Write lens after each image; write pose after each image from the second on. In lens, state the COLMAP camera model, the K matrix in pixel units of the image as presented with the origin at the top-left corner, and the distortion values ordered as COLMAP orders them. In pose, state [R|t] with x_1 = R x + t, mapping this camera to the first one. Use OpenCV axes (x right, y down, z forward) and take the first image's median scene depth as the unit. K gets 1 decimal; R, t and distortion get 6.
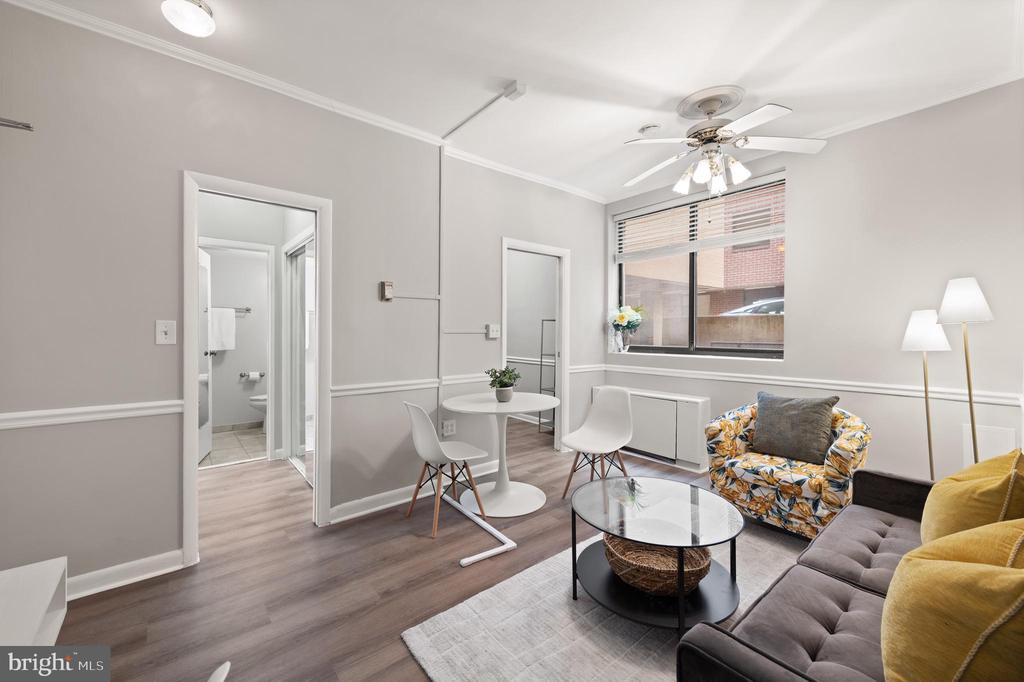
lens RADIAL K [[409.8, 0, 515.4], [0, 409.8, 334.1], [0, 0, 1]] dist [0.015184, -0.005223]
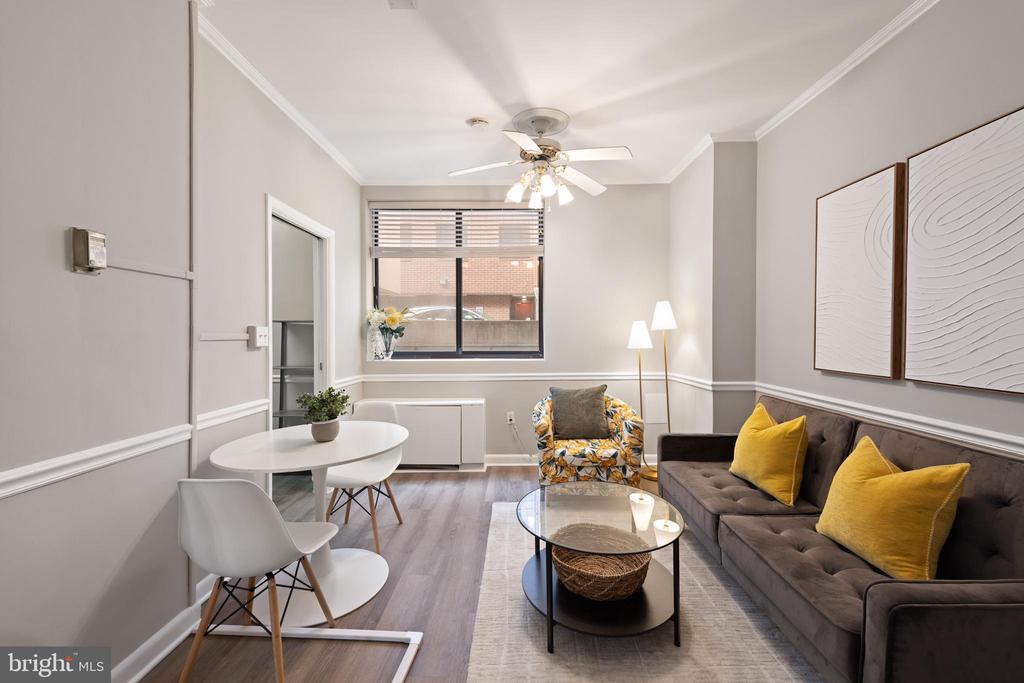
lens RADIAL K [[409.8, 0, 518.7], [0, 409.8, 337.9], [0, 0, 1]] dist [0.015184, -0.005223]
pose [[0.641213, -0.008598, 0.767315, -0.362330], [0.008075, 0.999957, 0.004457, -0.005638], [-0.767321, 0.003338, 0.641255, 0.334353]]
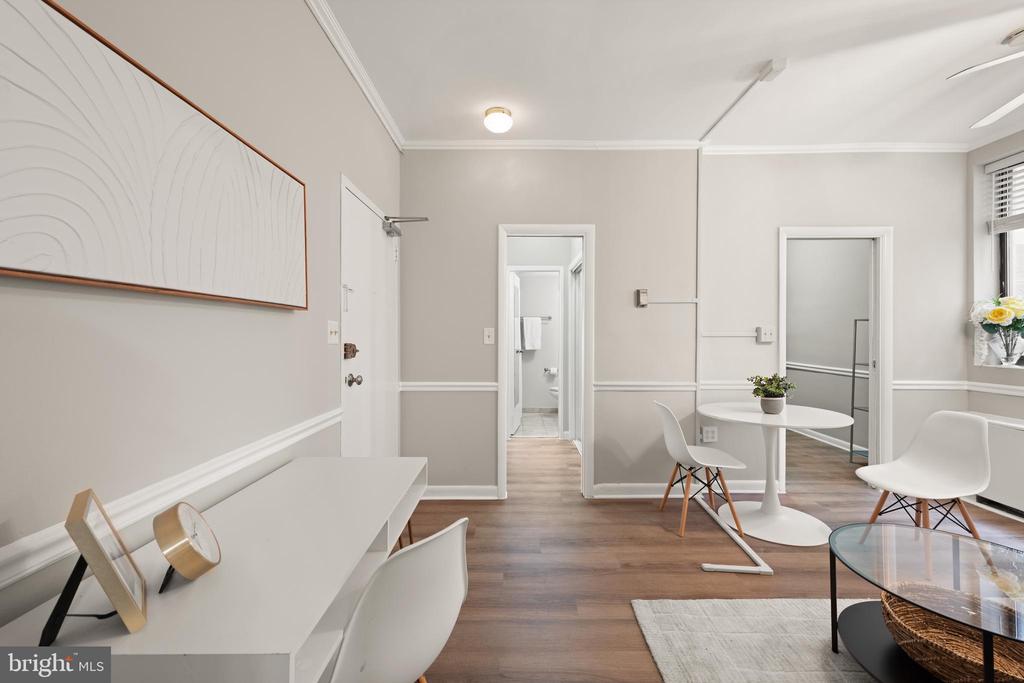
lens RADIAL K [[409.8, 0, 513.9], [0, 409.8, 333.0], [0, 0, 1]] dist [0.015184, -0.005223]
pose [[0.767300, -0.005481, -0.641265, 0.124034], [-0.001302, 0.999948, -0.010105, -0.000656], [0.641287, 0.008588, 0.767253, -0.052563]]
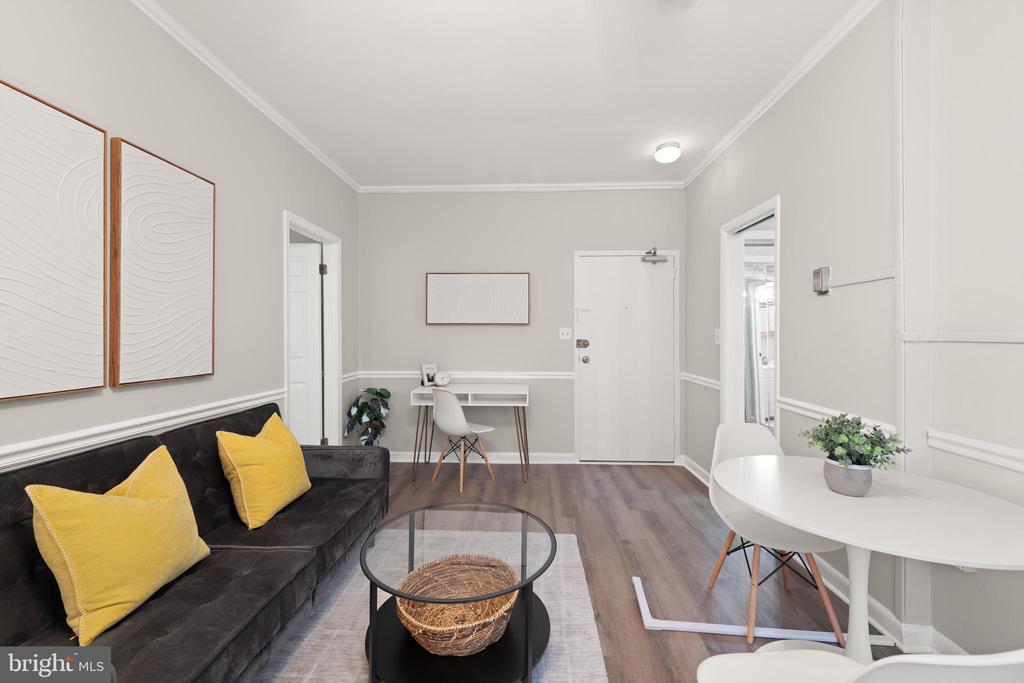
lens RADIAL K [[409.8, 0, 515.0], [0, 409.8, 332.2], [0, 0, 1]] dist [0.015184, -0.005223]
pose [[-0.671420, -0.004875, -0.741061, 0.587837], [-0.008570, 0.999963, 0.001187, -0.011806], [0.741028, 0.007148, -0.671436, 1.087399]]
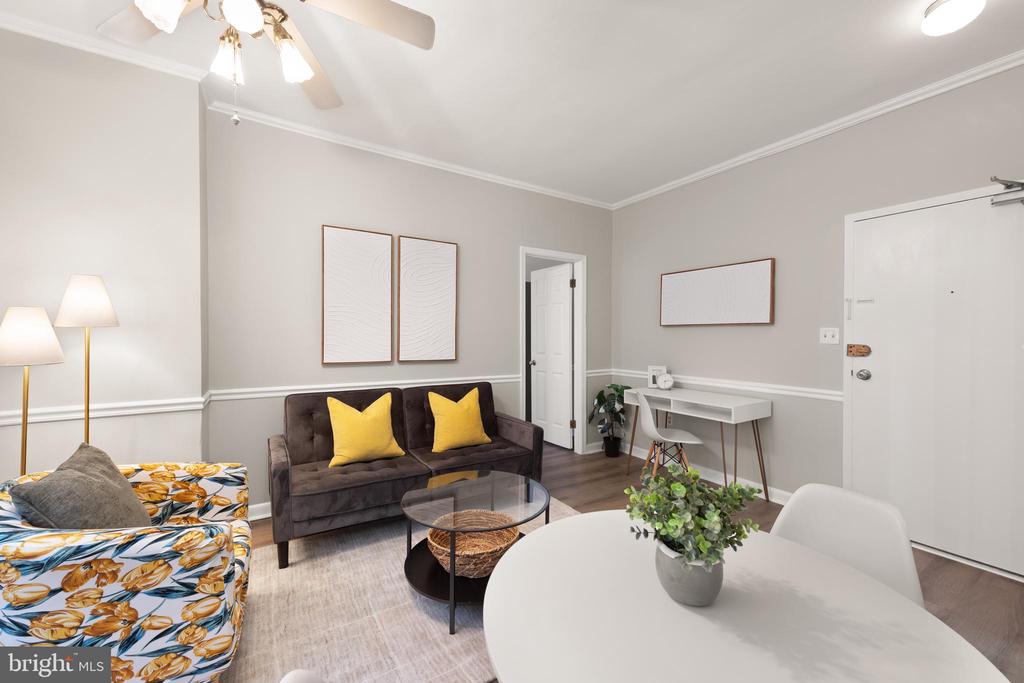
lens RADIAL K [[409.8, 0, 516.2], [0, 409.8, 337.0], [0, 0, 1]] dist [0.015184, -0.005223]
pose [[-0.990309, -0.004434, 0.138809, 0.051906], [-0.002555, 0.999903, 0.013713, -0.015437], [-0.138856, 0.013226, -0.990224, 1.366180]]
